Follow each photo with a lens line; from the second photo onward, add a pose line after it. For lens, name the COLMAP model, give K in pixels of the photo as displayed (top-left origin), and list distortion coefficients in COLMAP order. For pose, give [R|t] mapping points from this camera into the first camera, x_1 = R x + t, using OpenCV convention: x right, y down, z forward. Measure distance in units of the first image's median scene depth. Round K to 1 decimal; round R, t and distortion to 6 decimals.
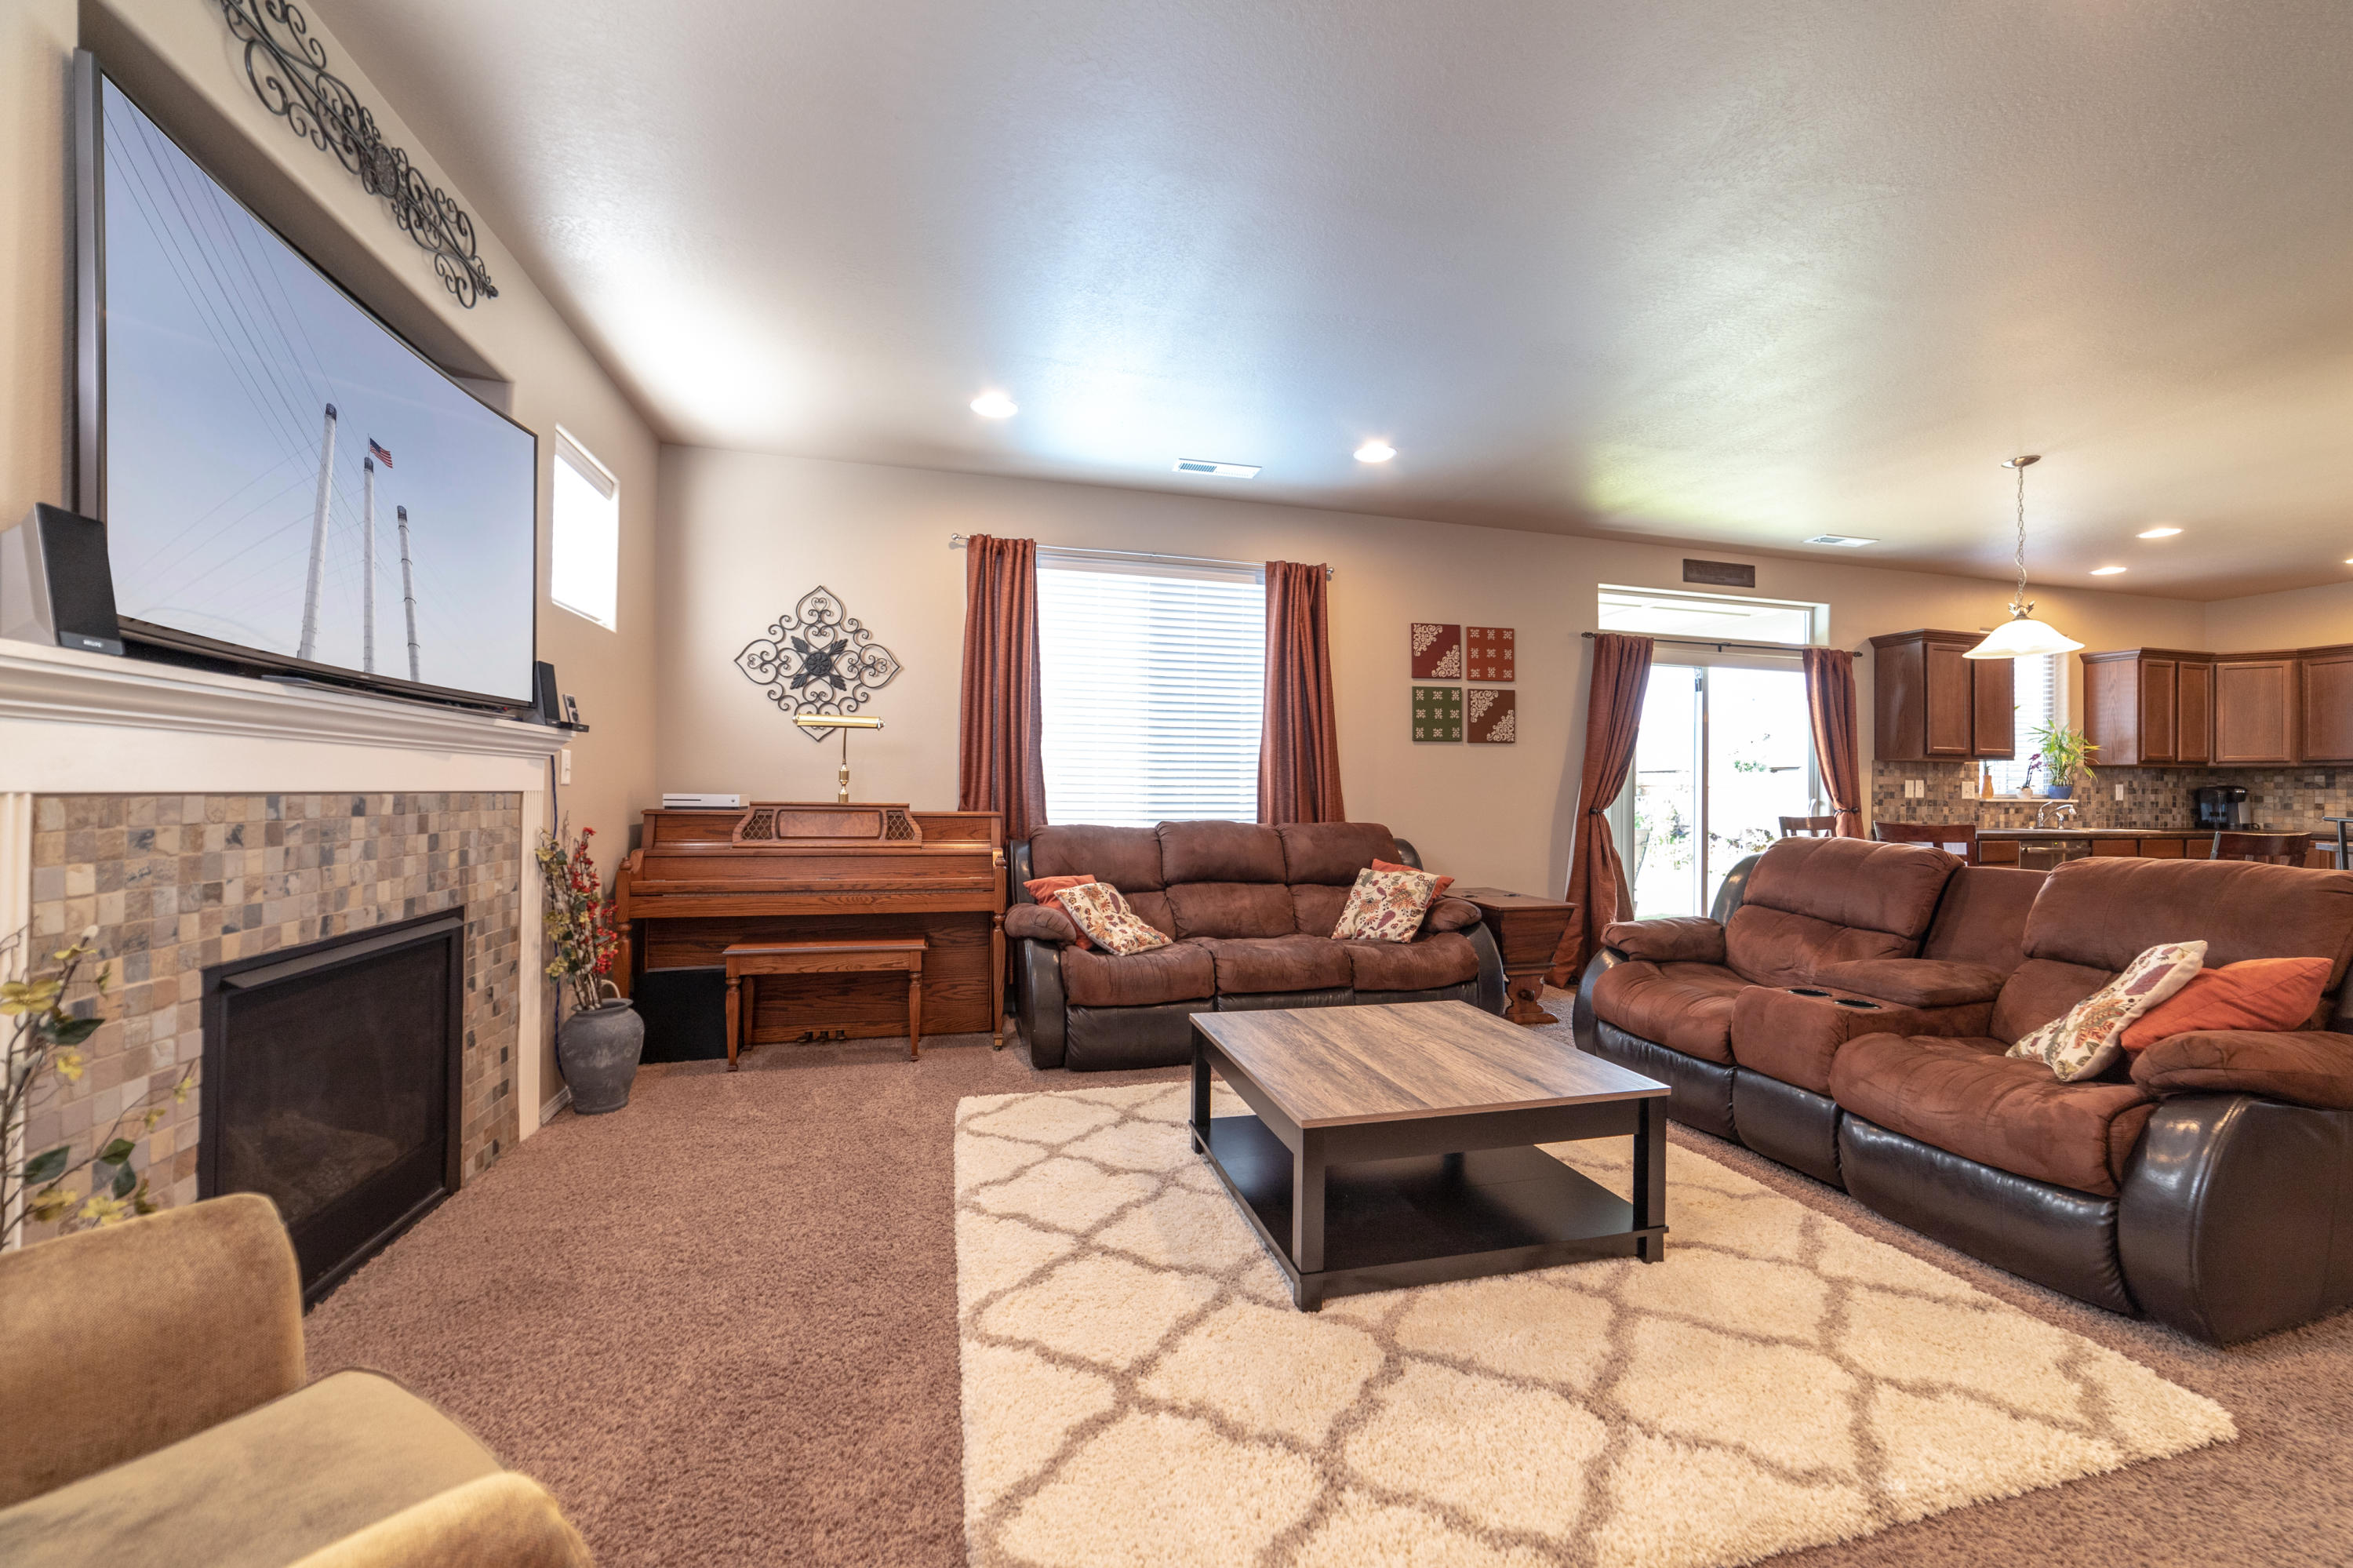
lens RADIAL K [[913.1, 0, 1184.3], [0, 913.1, 785.3], [0, 0, 1]] dist [-0.010048, 0.004992]
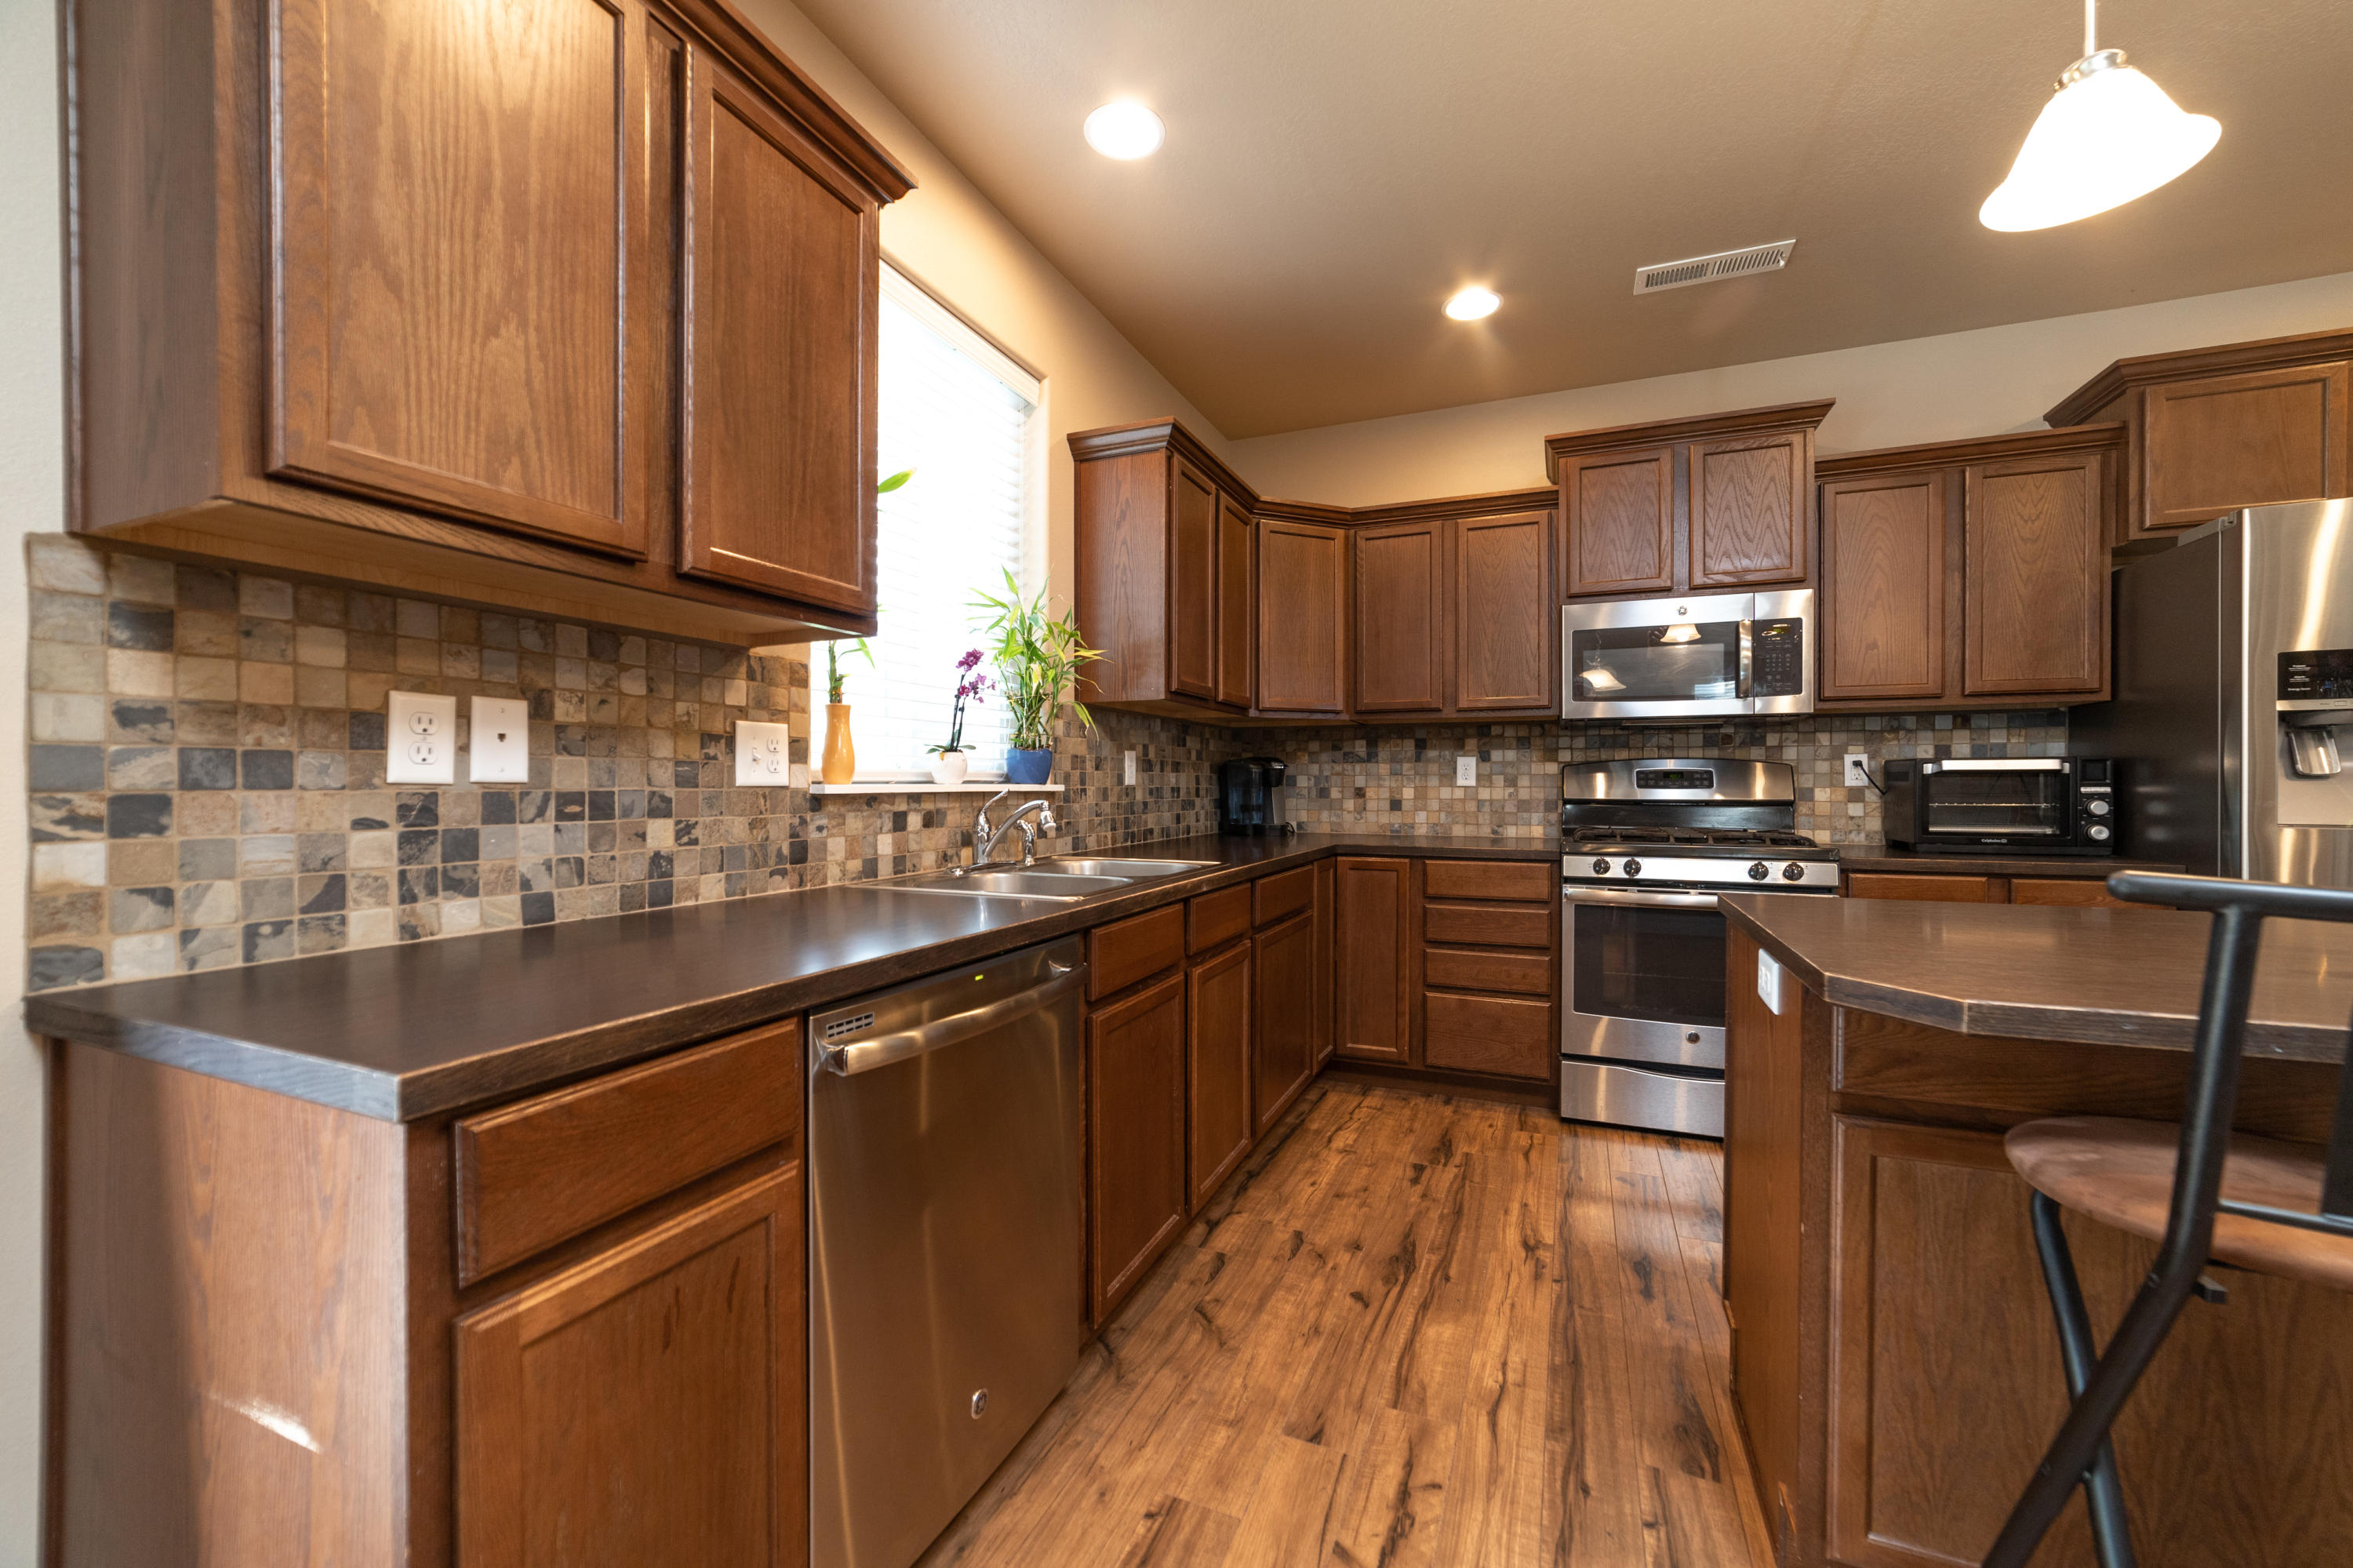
lens RADIAL K [[930.7, 0, 1200.7], [0, 930.7, 765.0], [0, 0, 1]] dist [0.022484, 0.000061]
pose [[0.613859, 0.007535, 0.789380, 0.707637], [-0.001030, 0.999961, -0.008745, 0.010875], [-0.789415, 0.004555, 0.613843, 0.711065]]
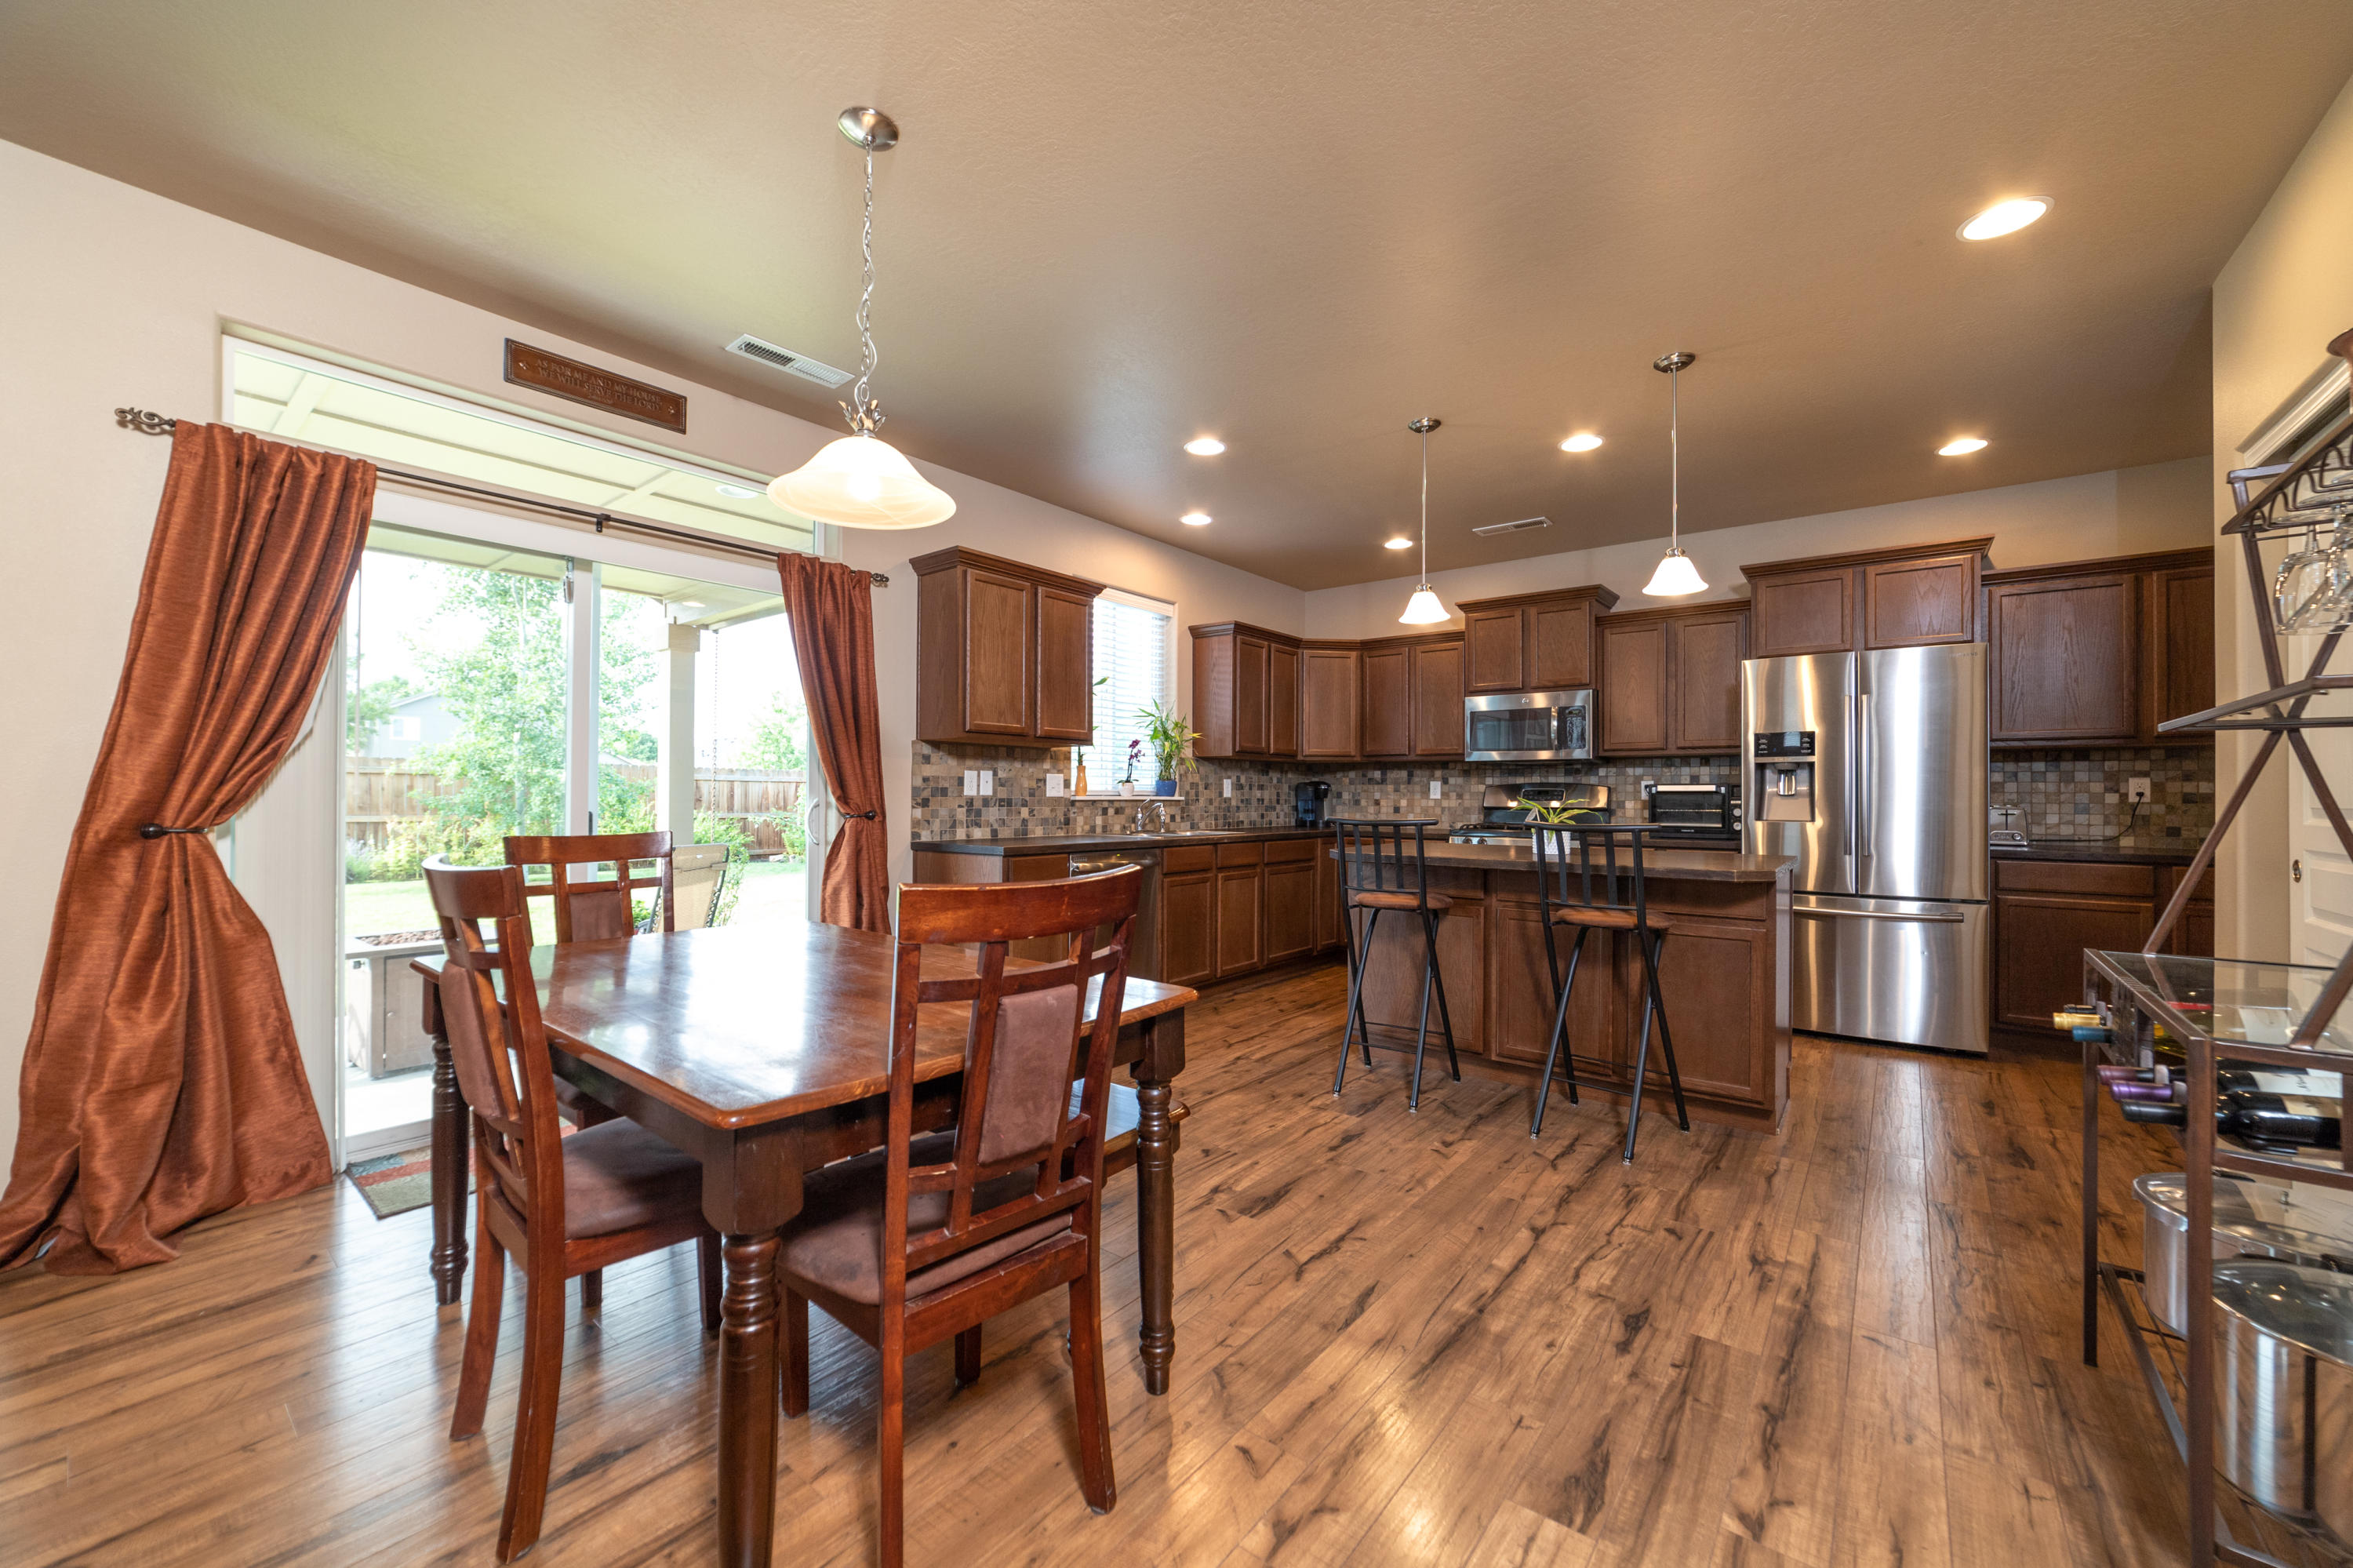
lens RADIAL K [[913.1, 0, 1184.3], [0, 913.1, 785.3], [0, 0, 1]] dist [-0.010048, 0.004992]
pose [[0.815301, 0.001501, 0.579036, 0.498367], [-0.002057, 0.999998, 0.000303, 0.004914], [-0.579034, -0.001438, 0.815302, 0.308944]]
